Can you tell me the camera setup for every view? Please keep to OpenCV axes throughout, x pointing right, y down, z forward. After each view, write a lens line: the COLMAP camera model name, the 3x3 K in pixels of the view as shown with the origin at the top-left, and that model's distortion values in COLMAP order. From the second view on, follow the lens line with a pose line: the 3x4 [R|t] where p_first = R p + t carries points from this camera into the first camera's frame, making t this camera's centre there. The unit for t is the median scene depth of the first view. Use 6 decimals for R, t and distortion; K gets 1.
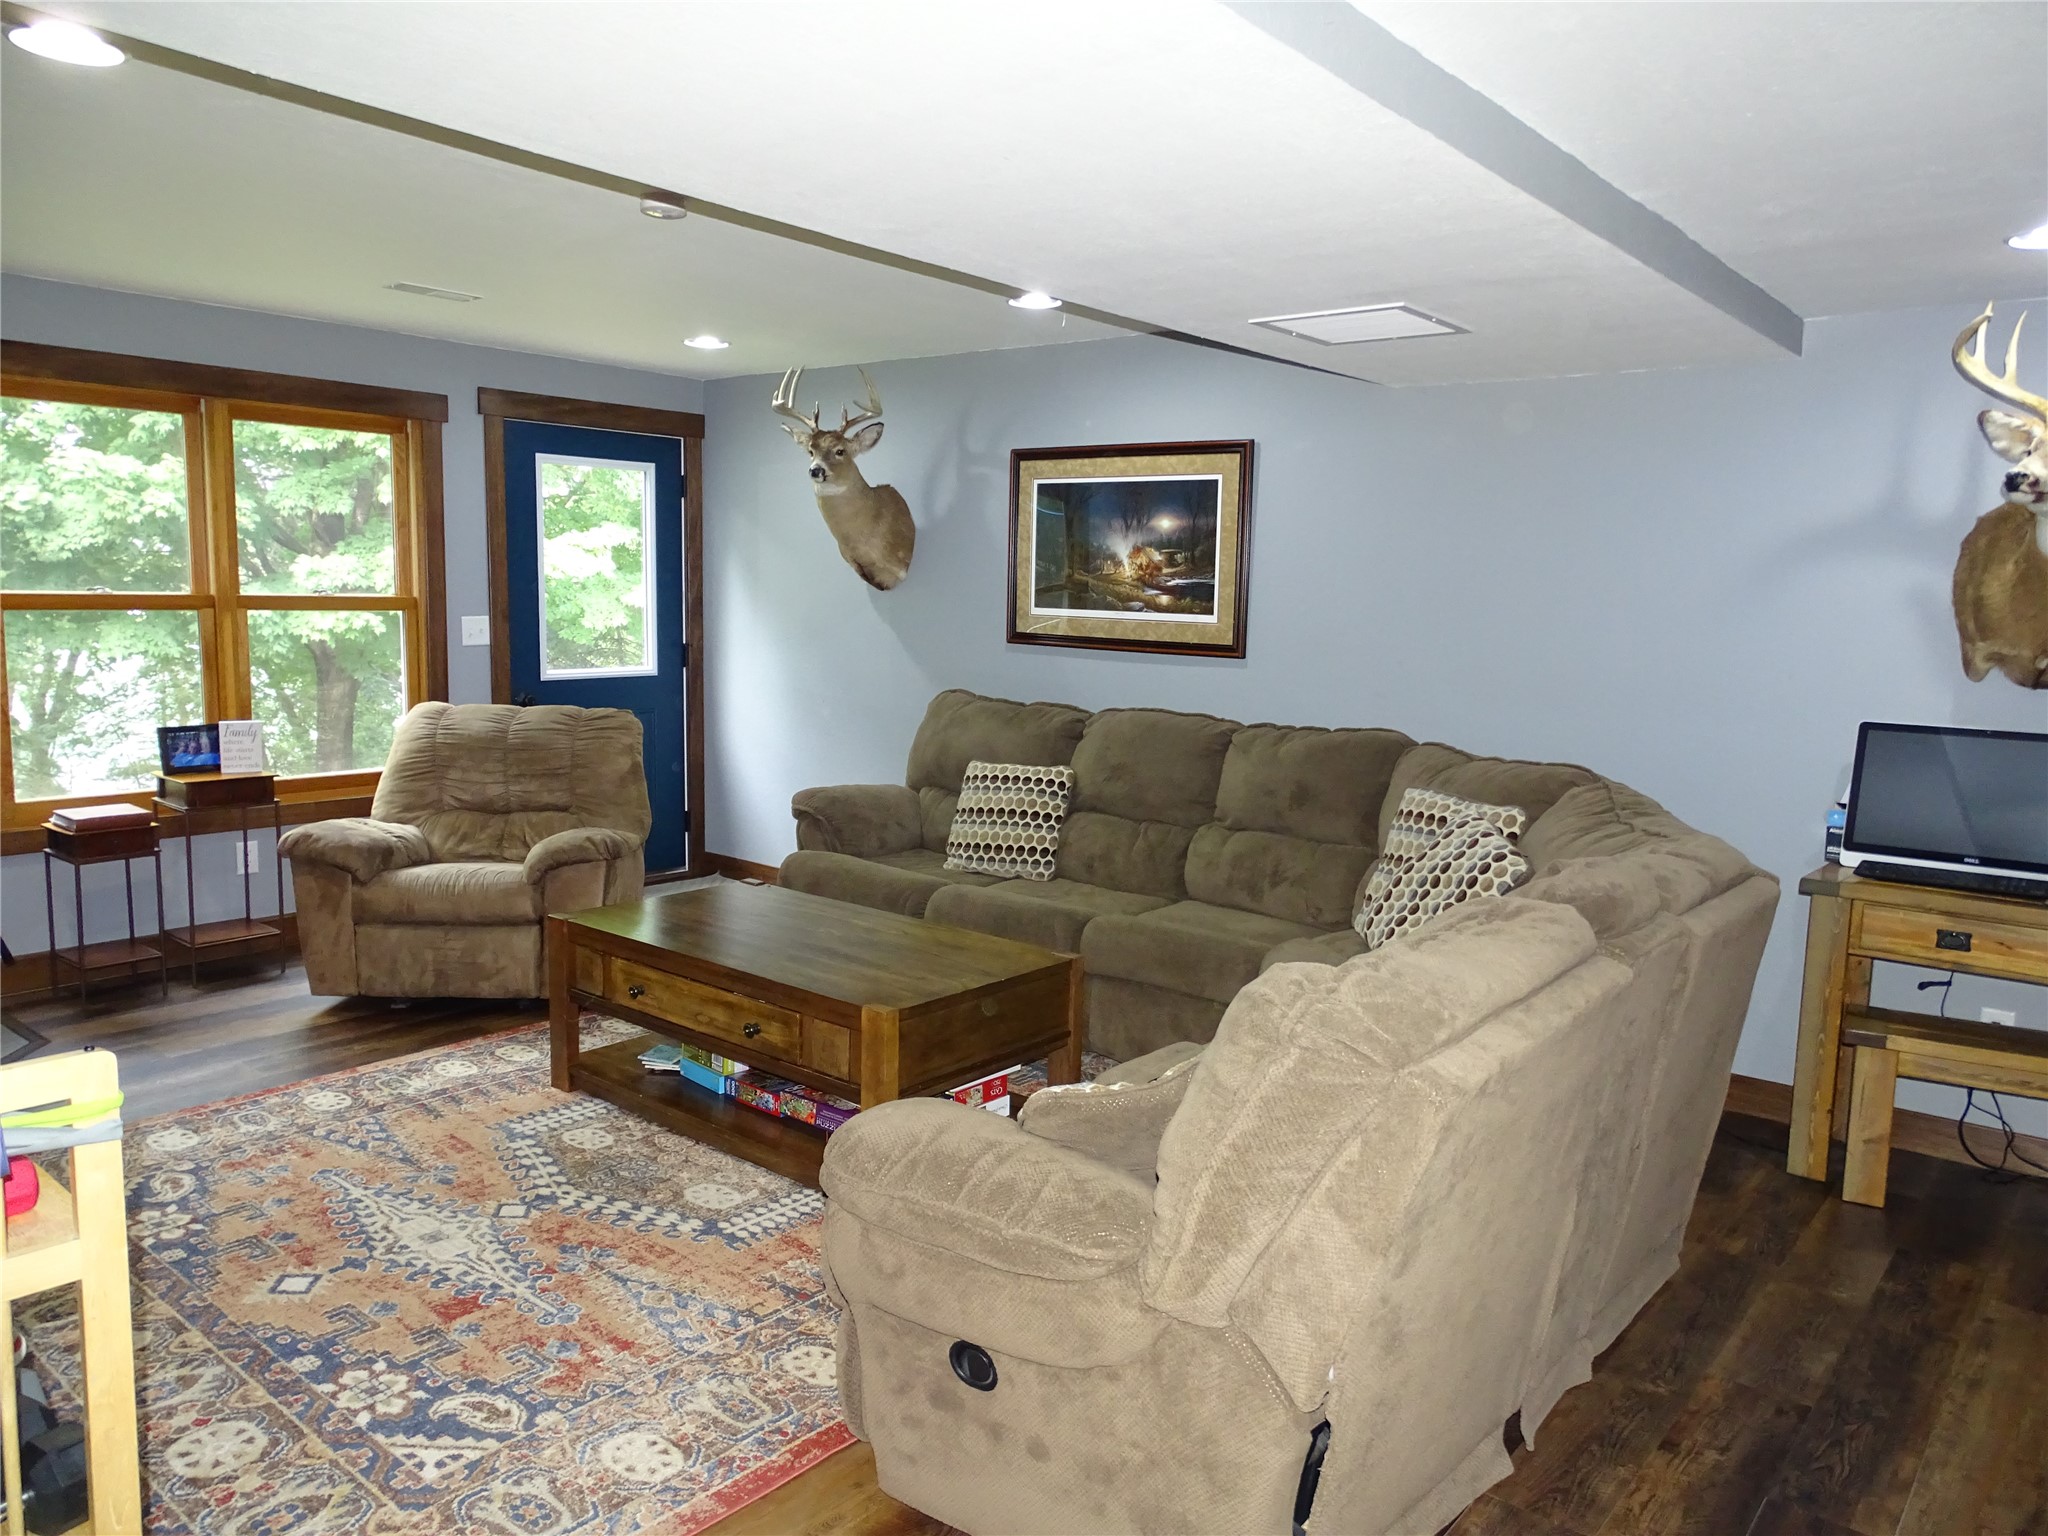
lens RADIAL K [[1460.7, 0, 1022.8], [0, 1460.7, 763.6], [0, 0, 1]] dist [-0.000322, 0.013121]
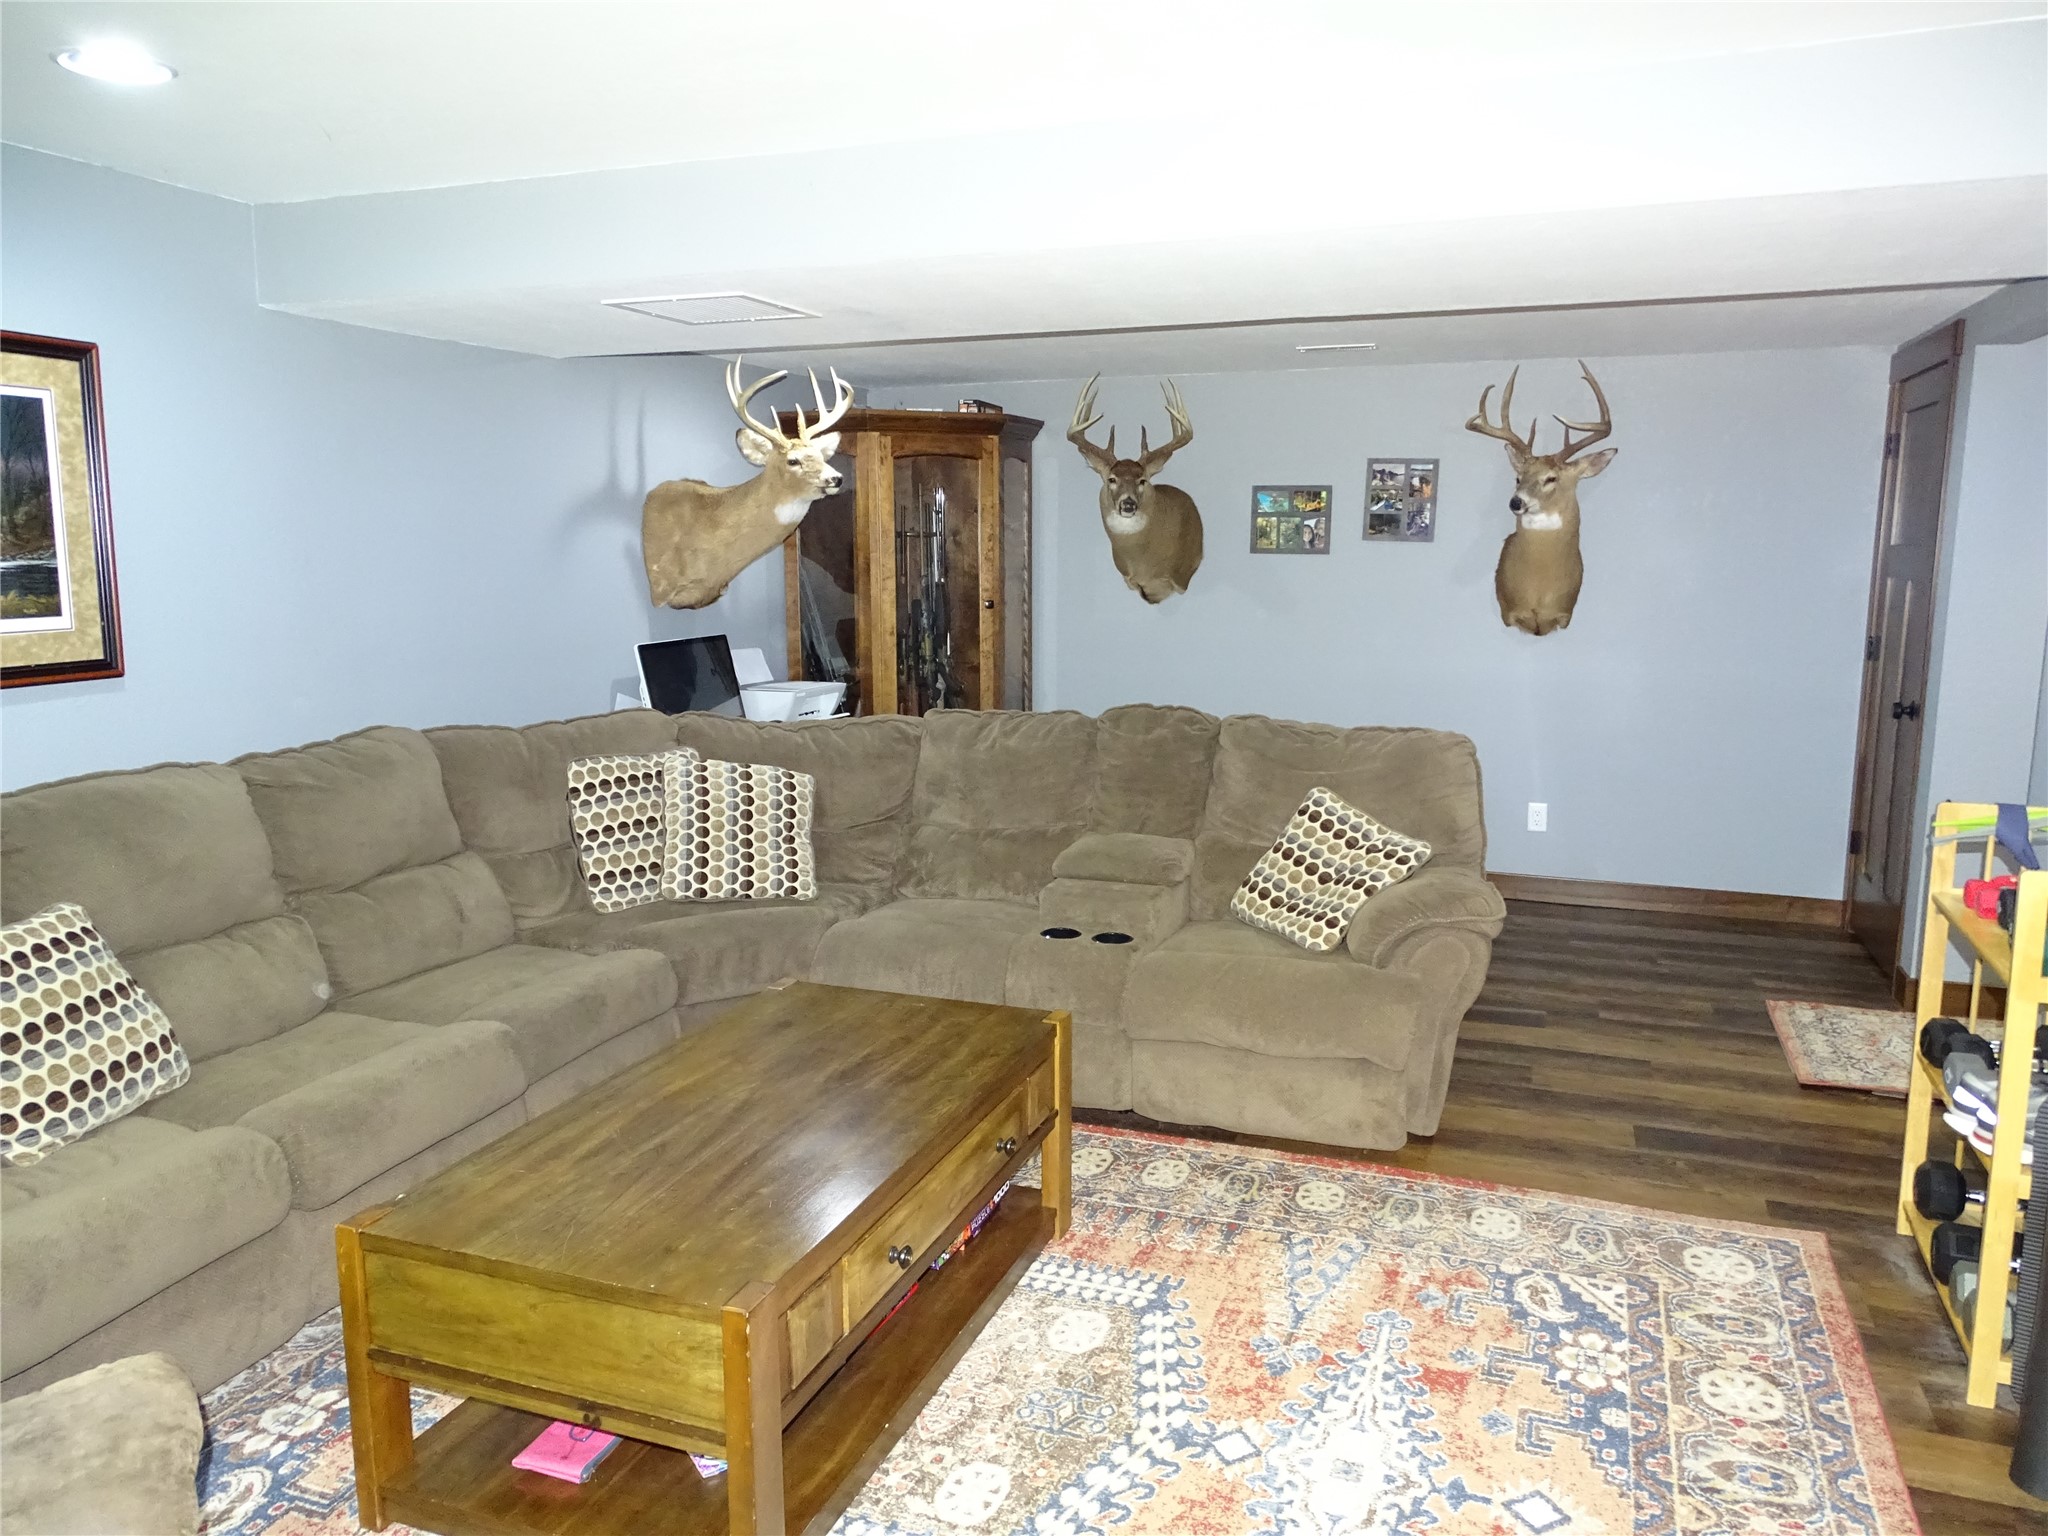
lens RADIAL K [[1460.7, 0, 1020.8], [0, 1460.7, 776.2], [0, 0, 1]] dist [-0.000322, 0.013121]
pose [[-0.325035, -0.179134, 0.928582, -1.087973], [0.112301, 0.967638, 0.225977, -0.235812], [-0.939011, 0.177731, -0.294399, 1.453534]]
